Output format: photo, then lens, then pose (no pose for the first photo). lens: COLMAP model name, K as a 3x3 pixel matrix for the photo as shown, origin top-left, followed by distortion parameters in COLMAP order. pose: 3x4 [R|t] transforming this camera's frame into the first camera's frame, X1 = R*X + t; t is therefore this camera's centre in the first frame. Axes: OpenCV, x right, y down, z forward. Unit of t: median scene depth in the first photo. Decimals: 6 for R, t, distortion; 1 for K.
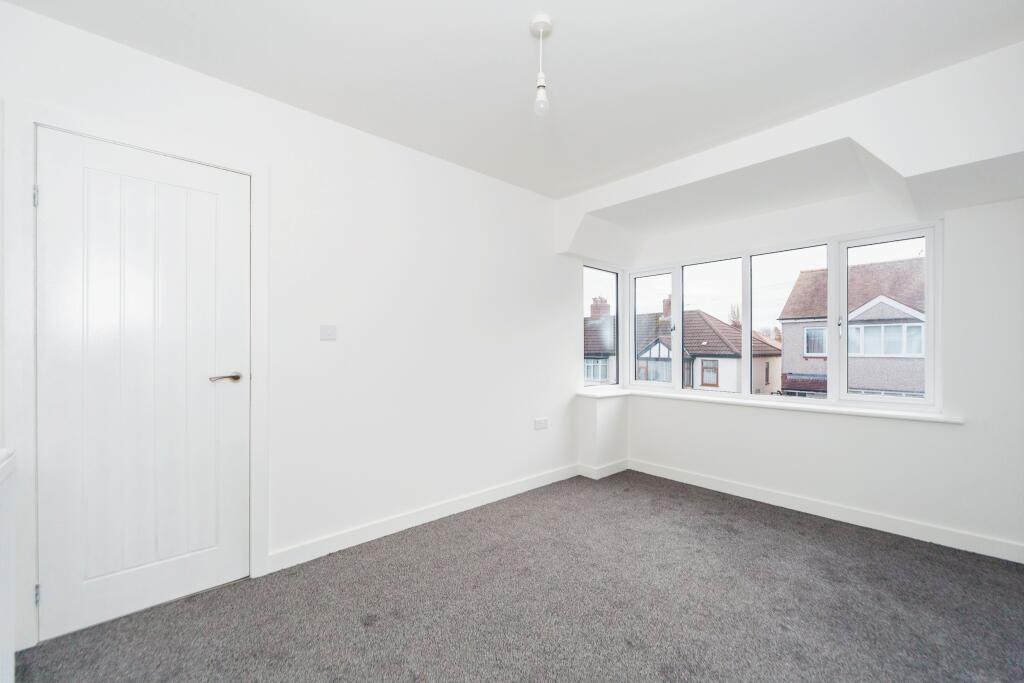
lens RADIAL K [[421.4, 0, 510.5], [0, 421.4, 345.7], [0, 0, 1]] dist [-0.002130, -0.000257]
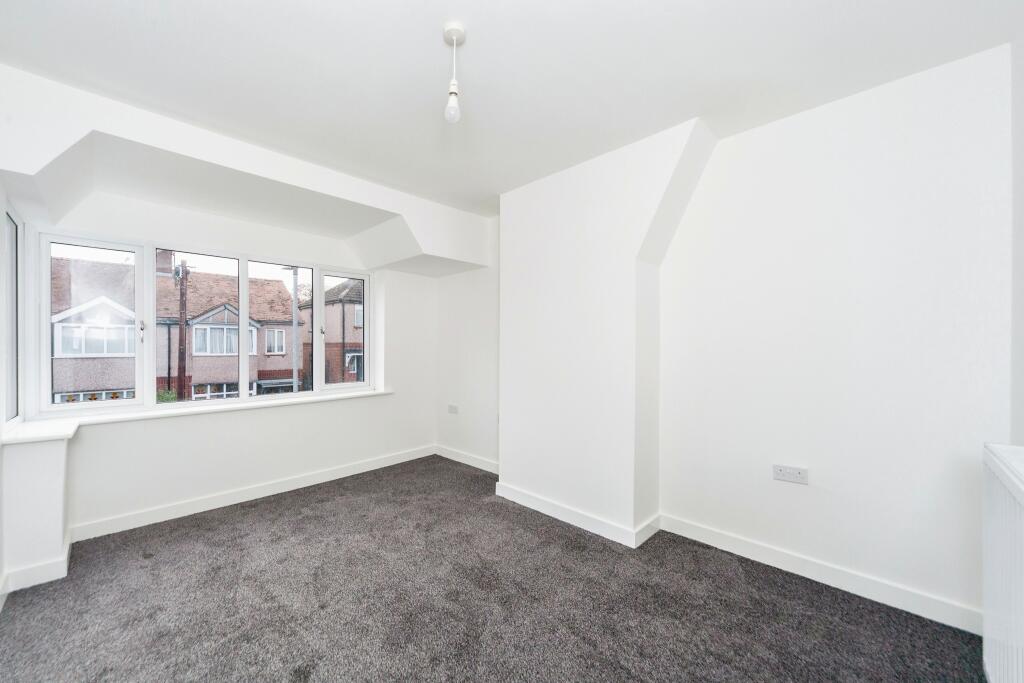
lens RADIAL K [[391.1, 0, 509.6], [0, 391.1, 343.2], [0, 0, 1]] dist [-0.000212, -0.000068]
pose [[-0.065961, -0.001009, 0.997822, -0.514607], [-0.006977, 0.999976, 0.000550, -0.022795], [-0.997798, -0.006926, -0.065967, 0.545666]]
